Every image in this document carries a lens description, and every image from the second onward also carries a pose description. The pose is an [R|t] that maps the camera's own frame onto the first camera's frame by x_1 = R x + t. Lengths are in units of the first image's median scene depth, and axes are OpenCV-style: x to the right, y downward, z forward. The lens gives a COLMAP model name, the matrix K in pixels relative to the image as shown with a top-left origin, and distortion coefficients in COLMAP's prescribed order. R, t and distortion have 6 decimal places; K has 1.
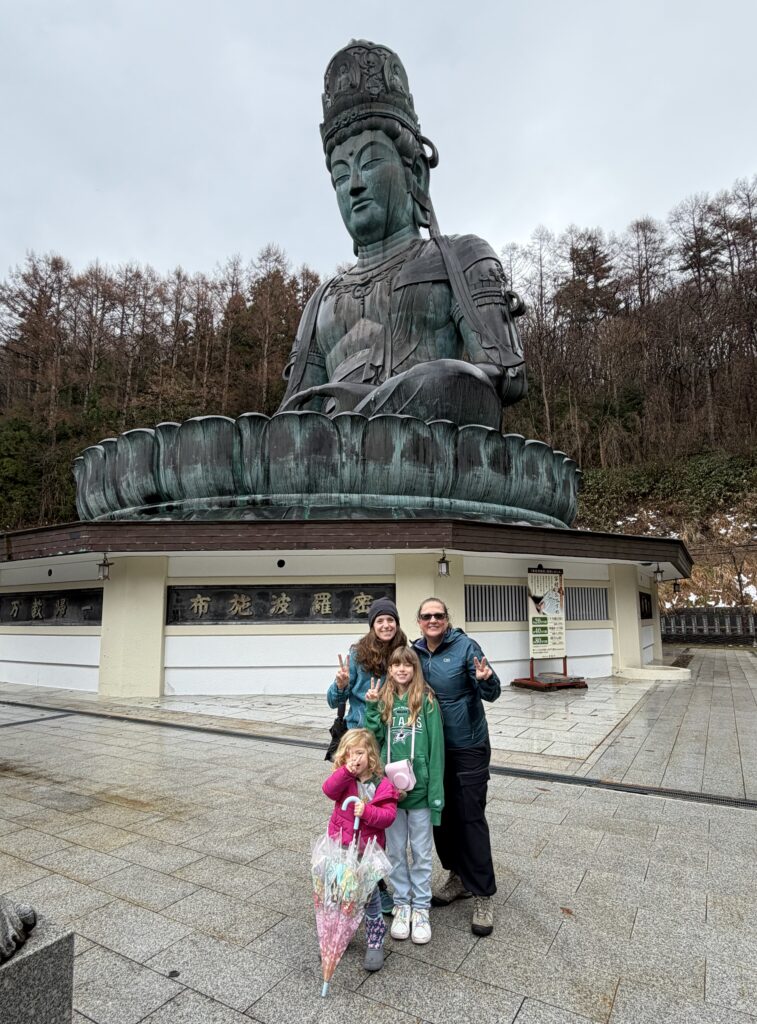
lens RADIAL K [[561.8, 0, 392.7], [0, 561.8, 551.5], [0, 0, 1]] dist [0.000620, 0.000482]
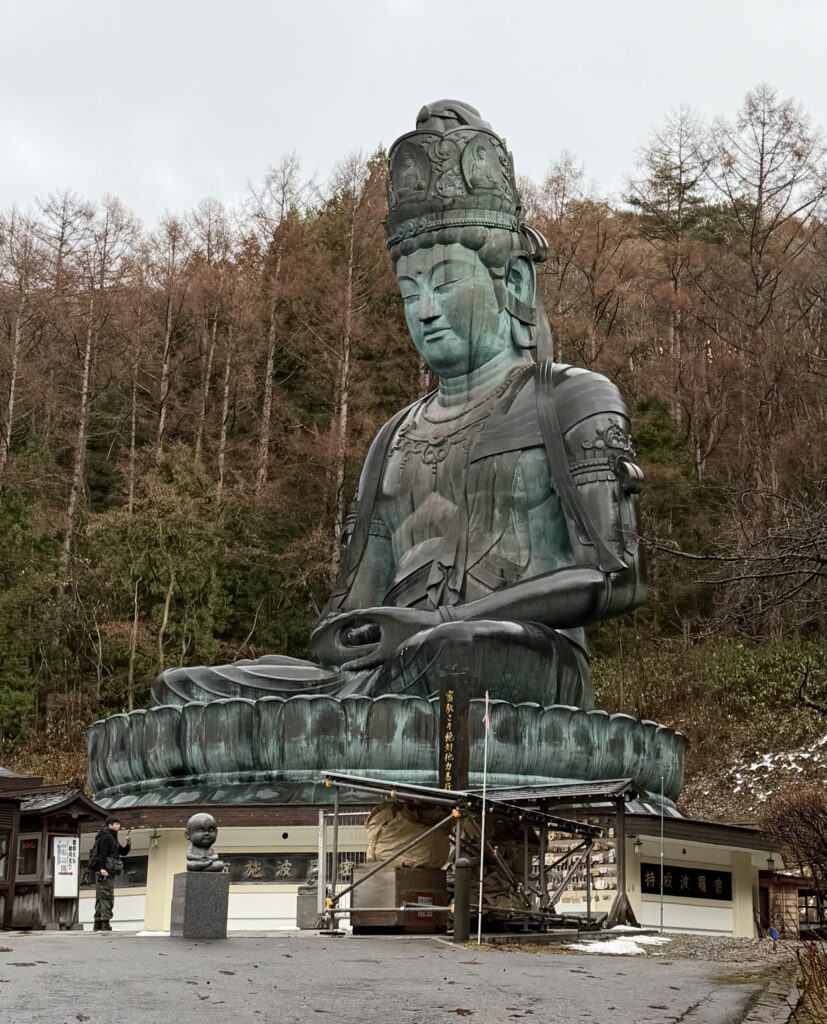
lens RADIAL K [[1856.7, 0, 474.5], [0, 1856.7, 582.8], [0, 0, 1]] dist [0.190214, 0.010915]
pose [[0.983437, -0.018750, -0.180276, 0.696512], [0.000530, 0.994928, -0.100589, -0.086088], [0.181248, 0.098828, 0.978459, -2.177060]]
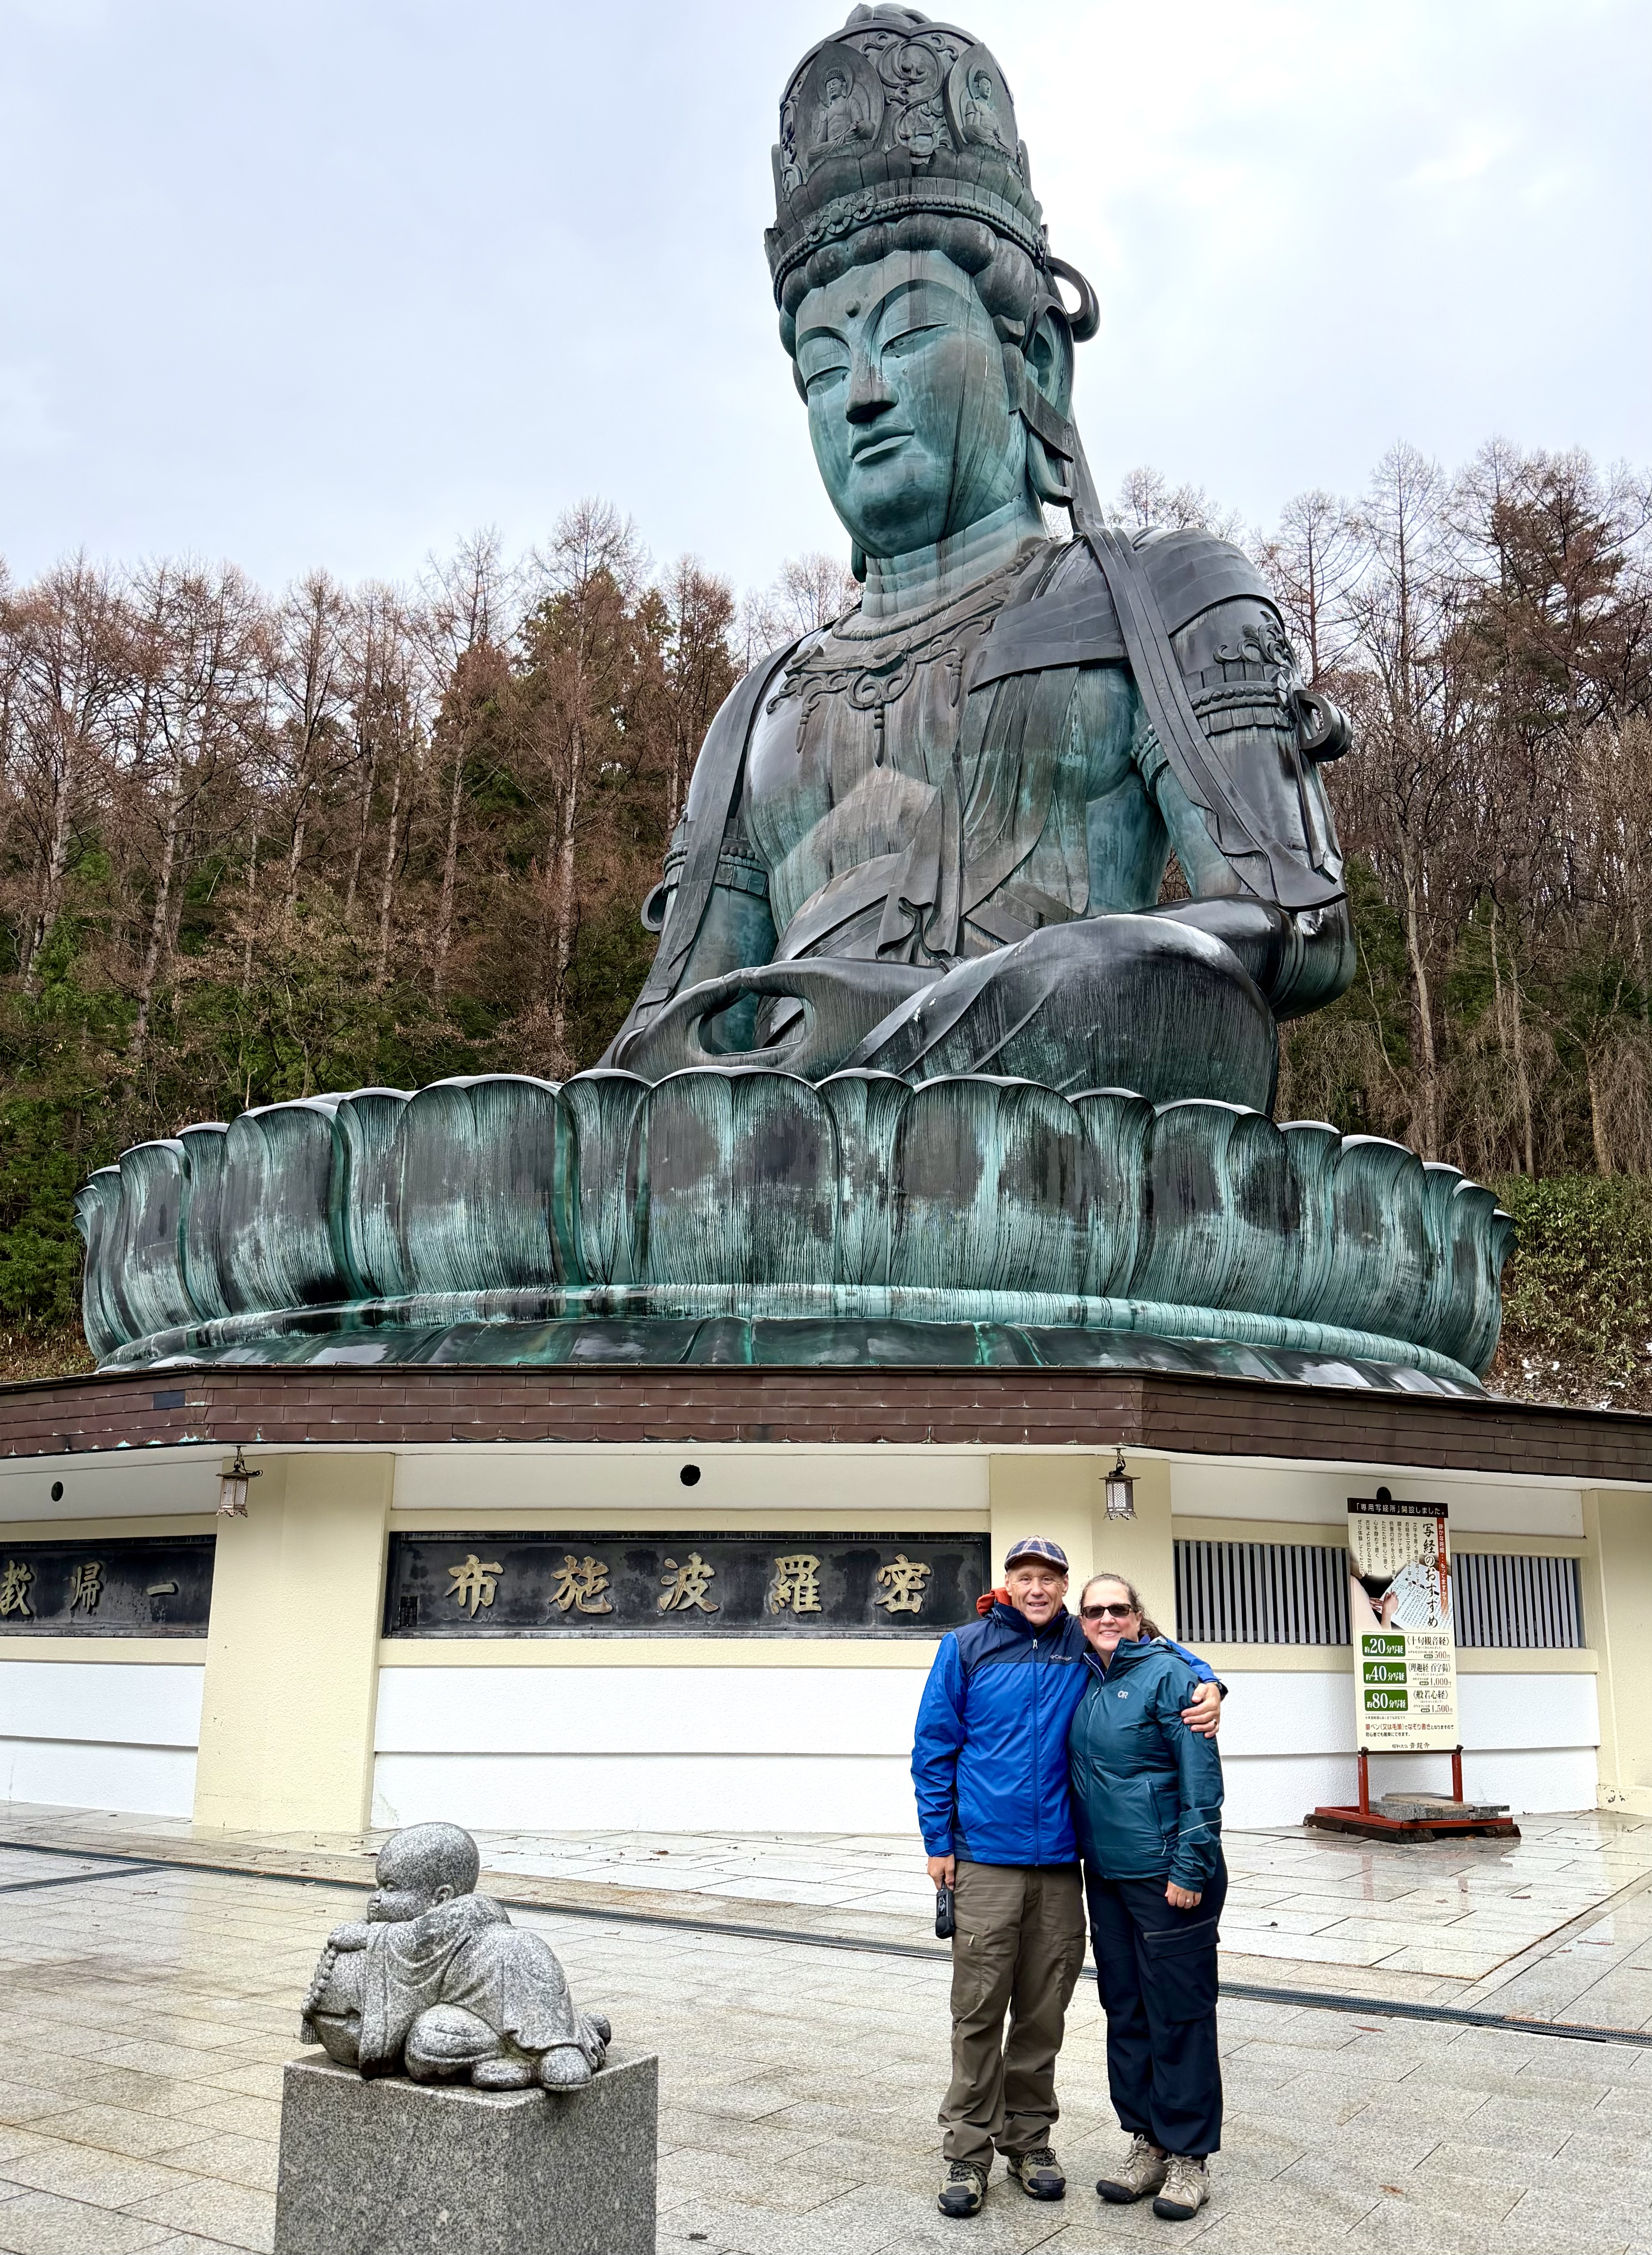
lens RADIAL K [[1769.6, 0, 868.4], [0, 1769.6, 1270.6], [0, 0, 1]] dist [0.183060, -0.364962]
pose [[0.999253, 0.011270, -0.036956, -0.024549], [-0.014231, 0.996624, -0.080859, -0.015003], [0.035920, 0.081325, 0.996040, -0.148751]]
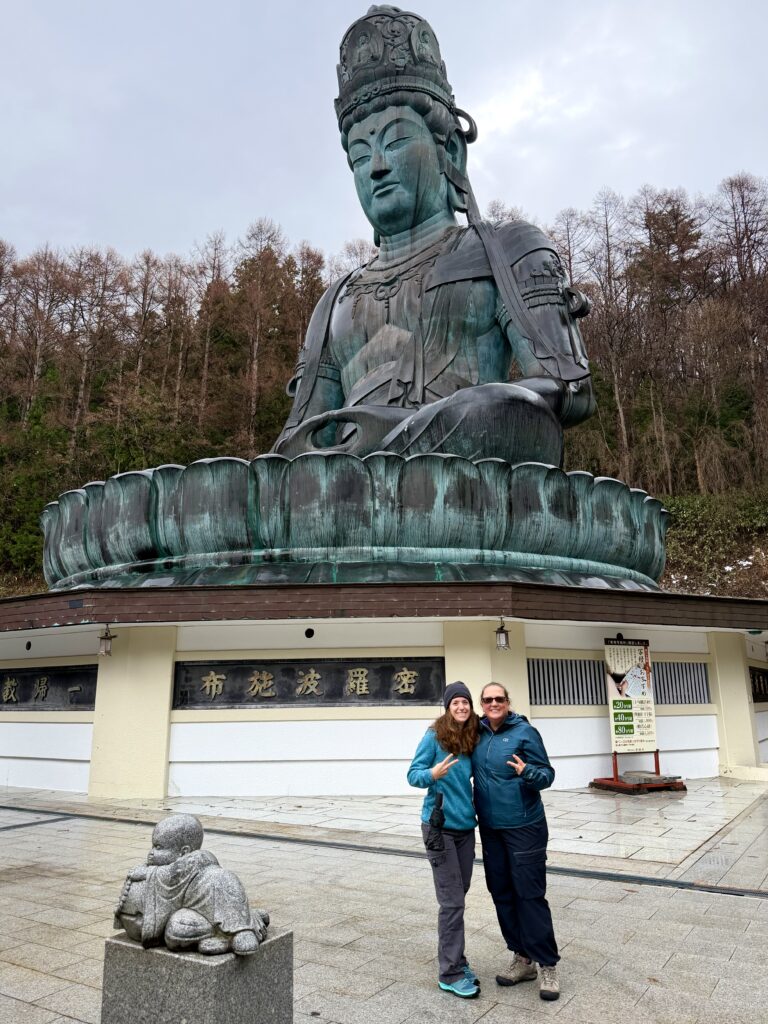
lens RADIAL K [[756.5, 0, 384.0], [0, 756.5, 512.0], [0, 0, 1]] dist [0.191089, -0.396117]
pose [[0.999171, -0.009408, -0.039616, -0.027023], [0.004599, 0.992791, -0.119767, -0.015848], [0.040457, 0.119486, 0.992011, -0.116359]]
